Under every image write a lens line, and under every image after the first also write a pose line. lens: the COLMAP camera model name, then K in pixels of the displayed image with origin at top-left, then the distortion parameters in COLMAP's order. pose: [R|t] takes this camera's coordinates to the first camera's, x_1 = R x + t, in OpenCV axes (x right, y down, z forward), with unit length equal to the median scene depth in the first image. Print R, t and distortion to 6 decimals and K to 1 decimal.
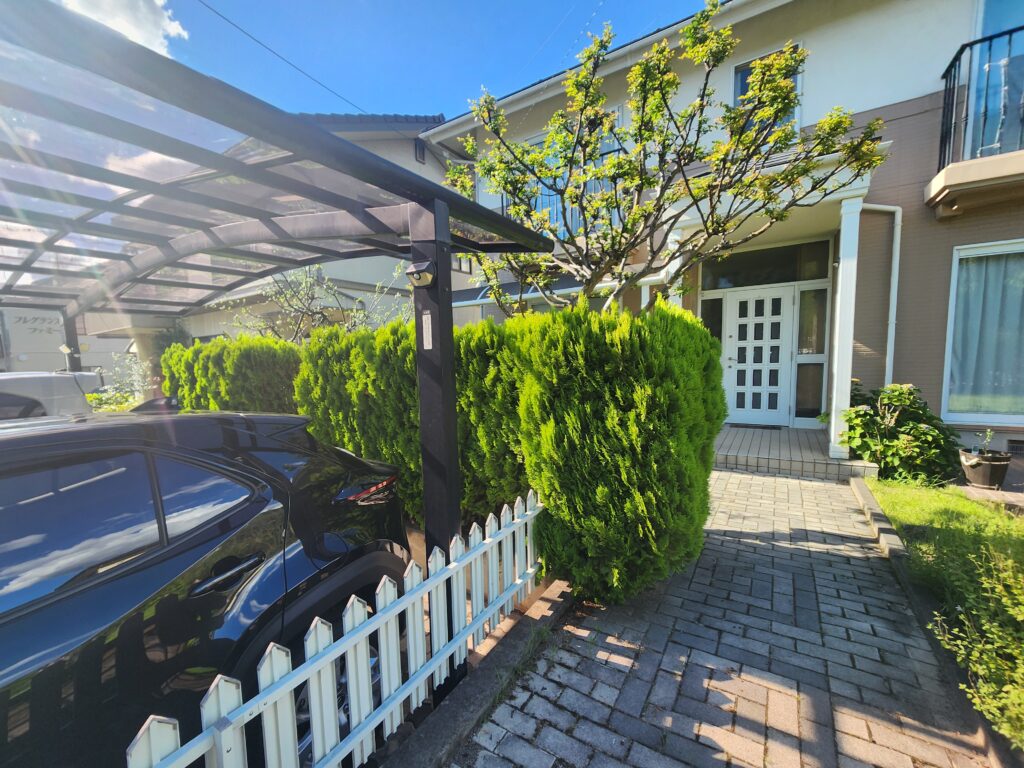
lens RADIAL K [[419.8, 0, 510.2], [0, 419.8, 406.6], [0, 0, 1]] dist [-0.000141, -0.000021]
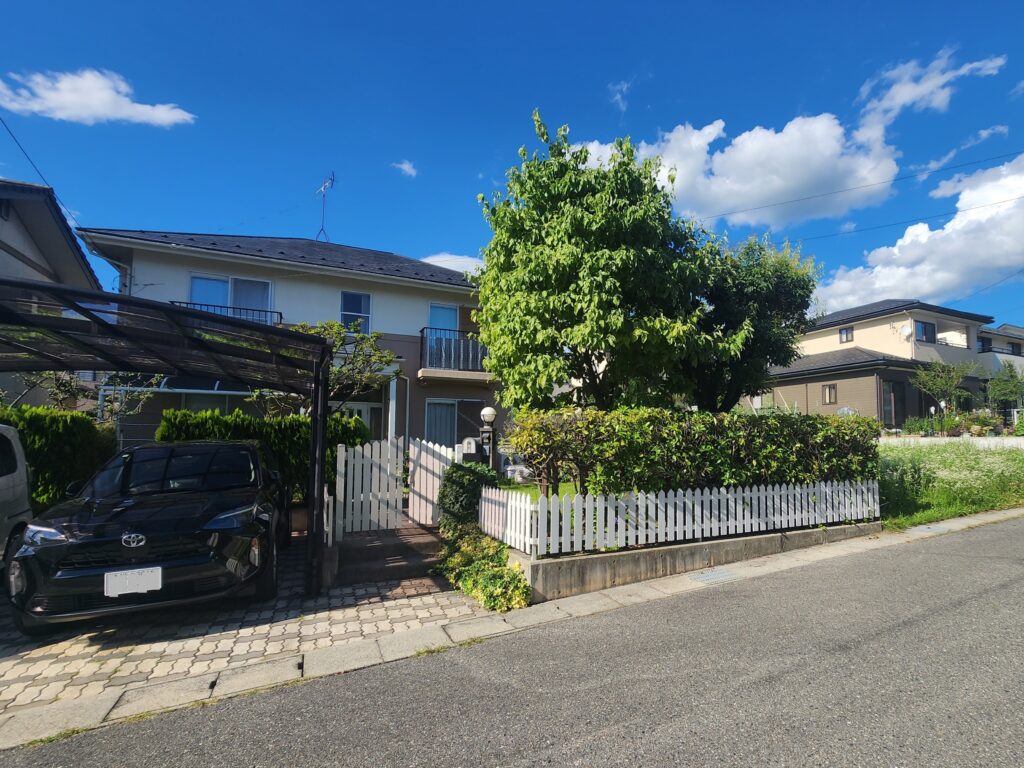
lens RADIAL K [[419.8, 0, 510.2], [0, 419.8, 406.6], [0, 0, 1]] dist [-0.000141, -0.000021]
pose [[0.574271, 0.101008, 0.812410, -0.716123], [0.079283, 0.980833, -0.177992, 0.160992], [-0.814817, 0.166626, 0.555256, -0.829210]]
